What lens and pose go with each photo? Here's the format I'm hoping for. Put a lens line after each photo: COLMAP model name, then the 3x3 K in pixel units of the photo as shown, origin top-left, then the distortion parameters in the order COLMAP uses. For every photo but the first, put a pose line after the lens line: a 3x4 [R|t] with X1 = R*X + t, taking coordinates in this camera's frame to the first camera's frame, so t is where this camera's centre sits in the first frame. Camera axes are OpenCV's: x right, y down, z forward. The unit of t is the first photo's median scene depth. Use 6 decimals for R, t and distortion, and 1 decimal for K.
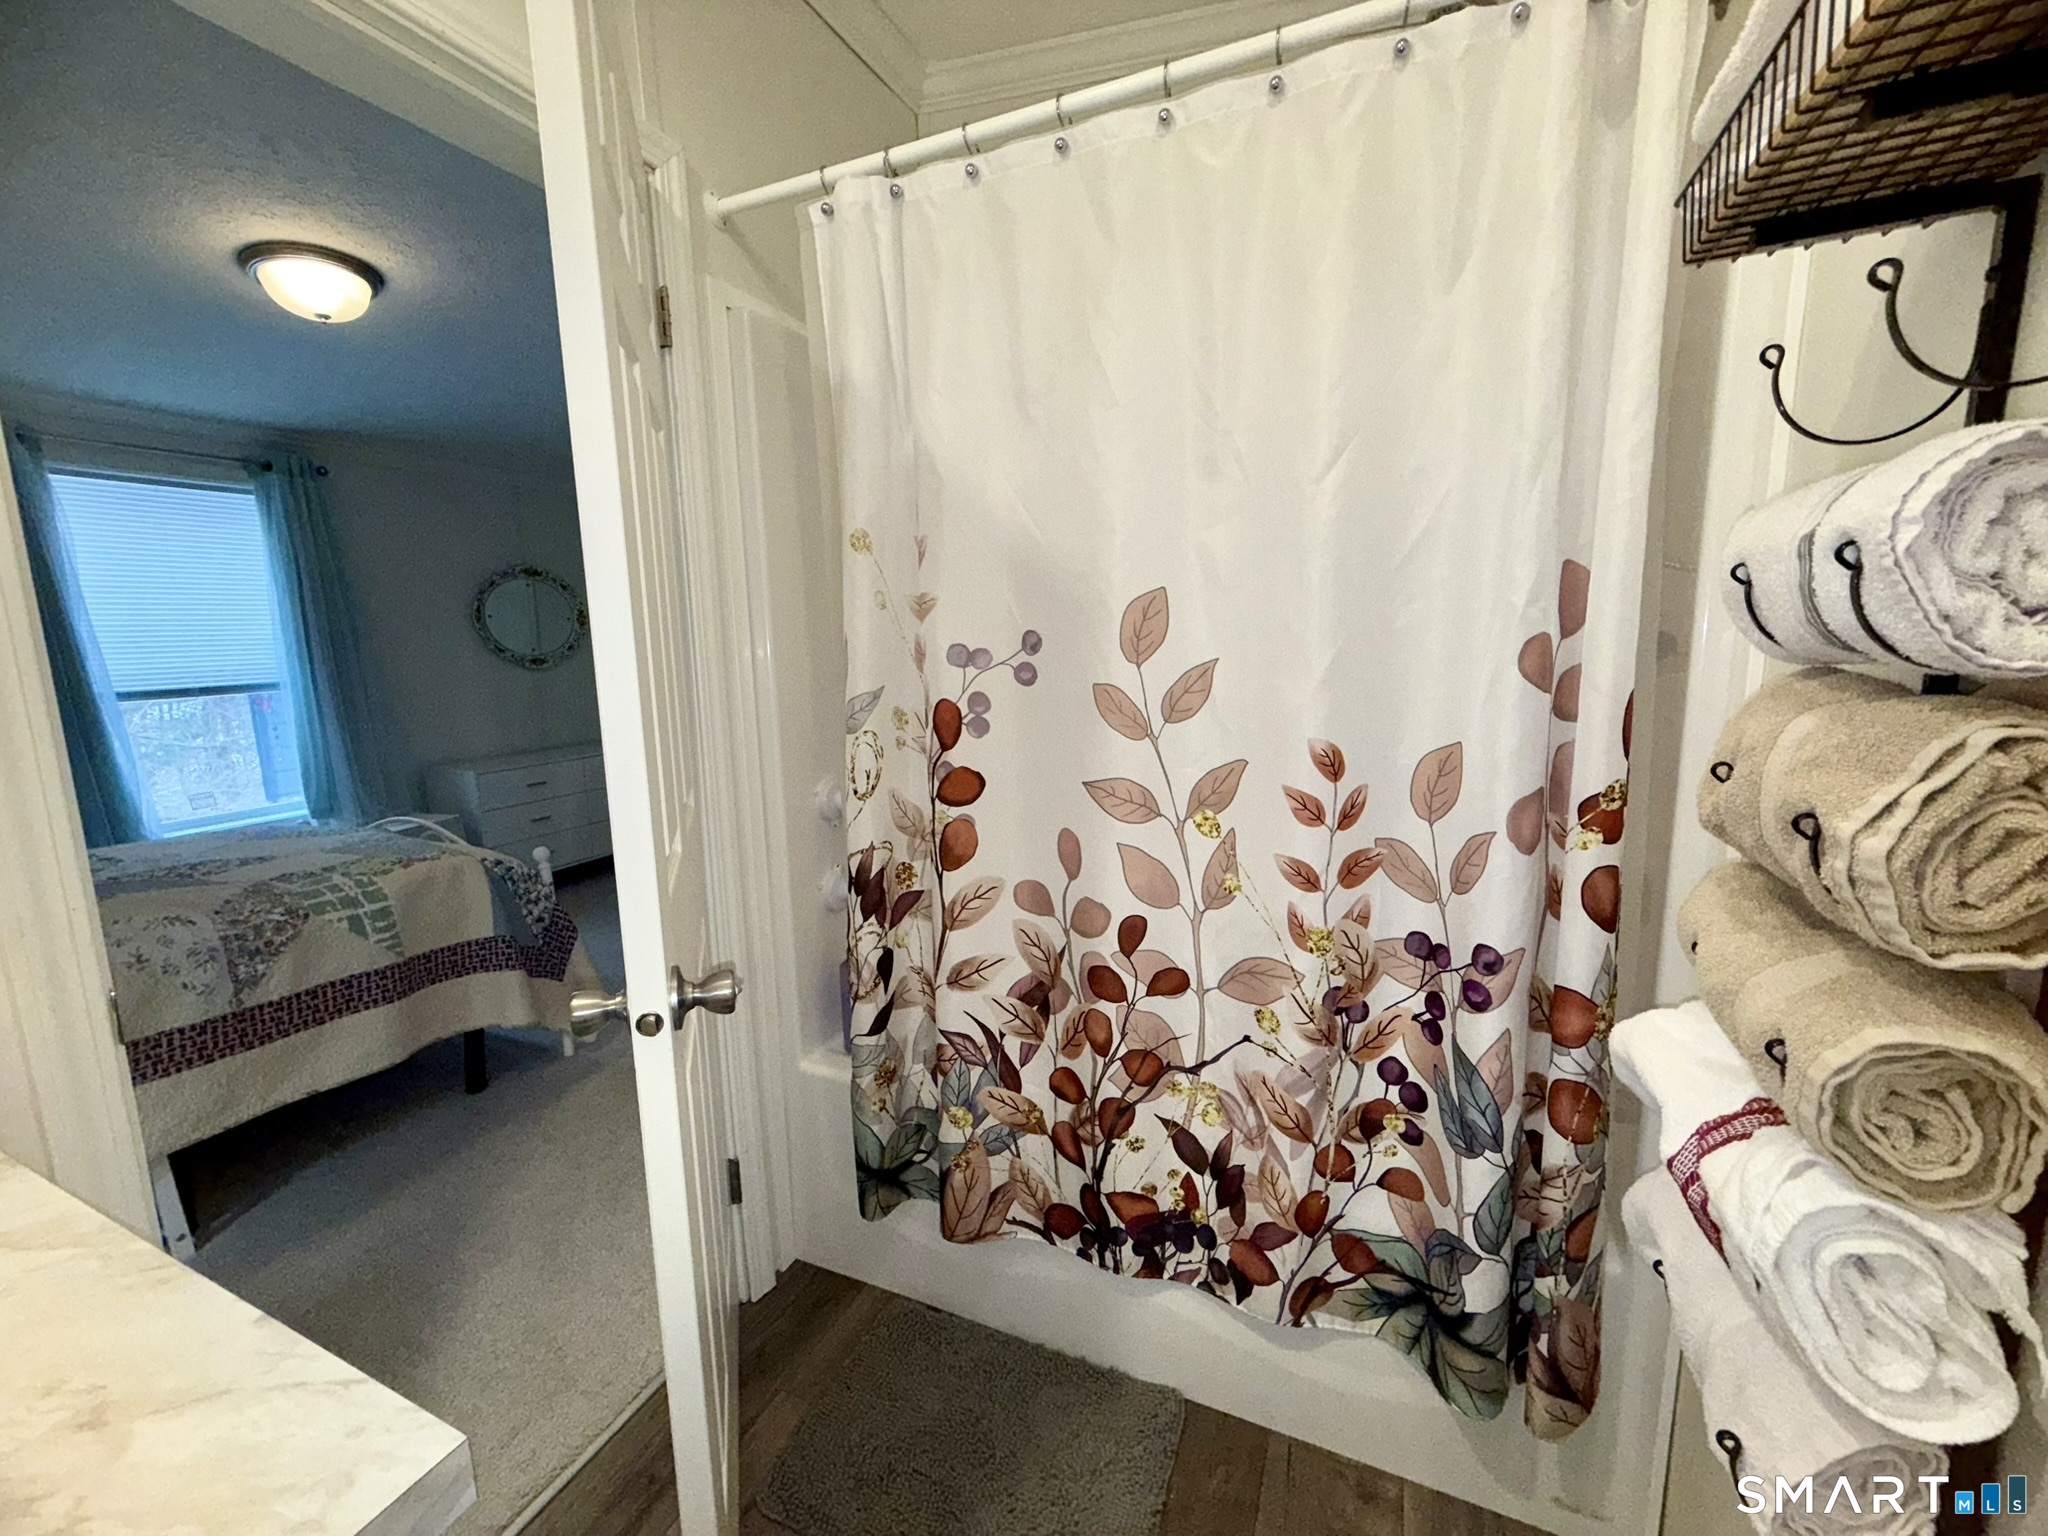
lens RADIAL K [[810.3, 0, 1025.2], [0, 810.3, 767.0], [0, 0, 1]] dist [-0.003303, 0.000321]
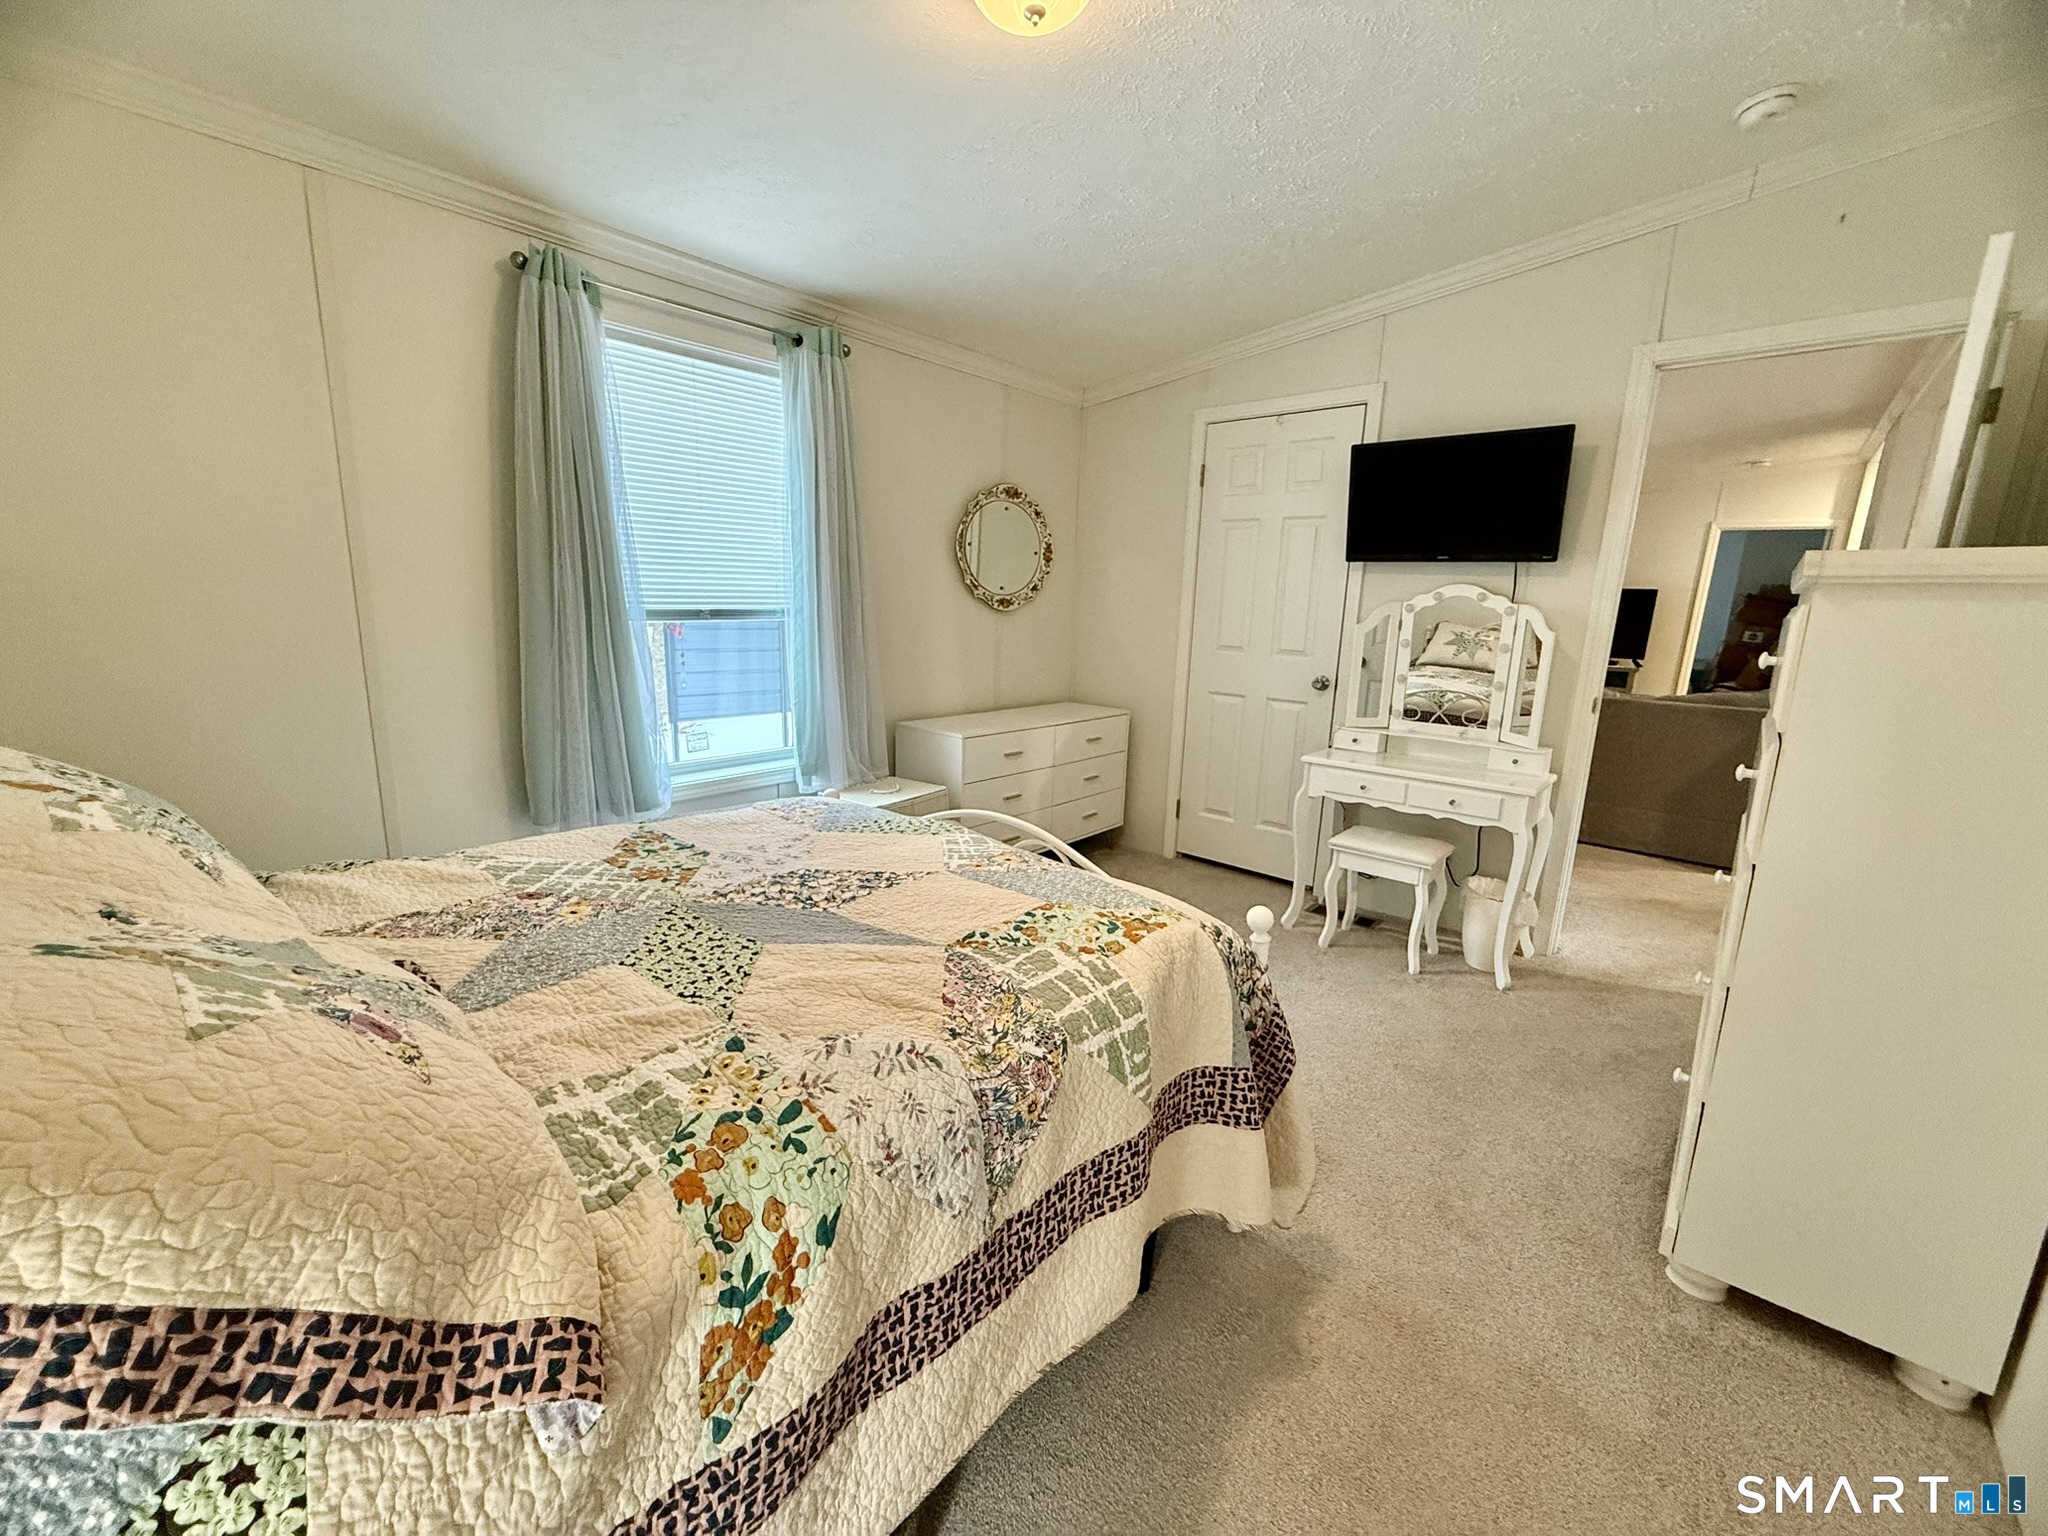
lens RADIAL K [[810.3, 0, 1021.5], [0, 810.3, 767.0], [0, 0, 1]] dist [-0.003303, 0.000321]
pose [[0.953543, 0.113160, -0.279197, -0.698171], [-0.101570, 0.993269, 0.055686, -0.023261], [0.283619, -0.024741, 0.958618, 0.427158]]
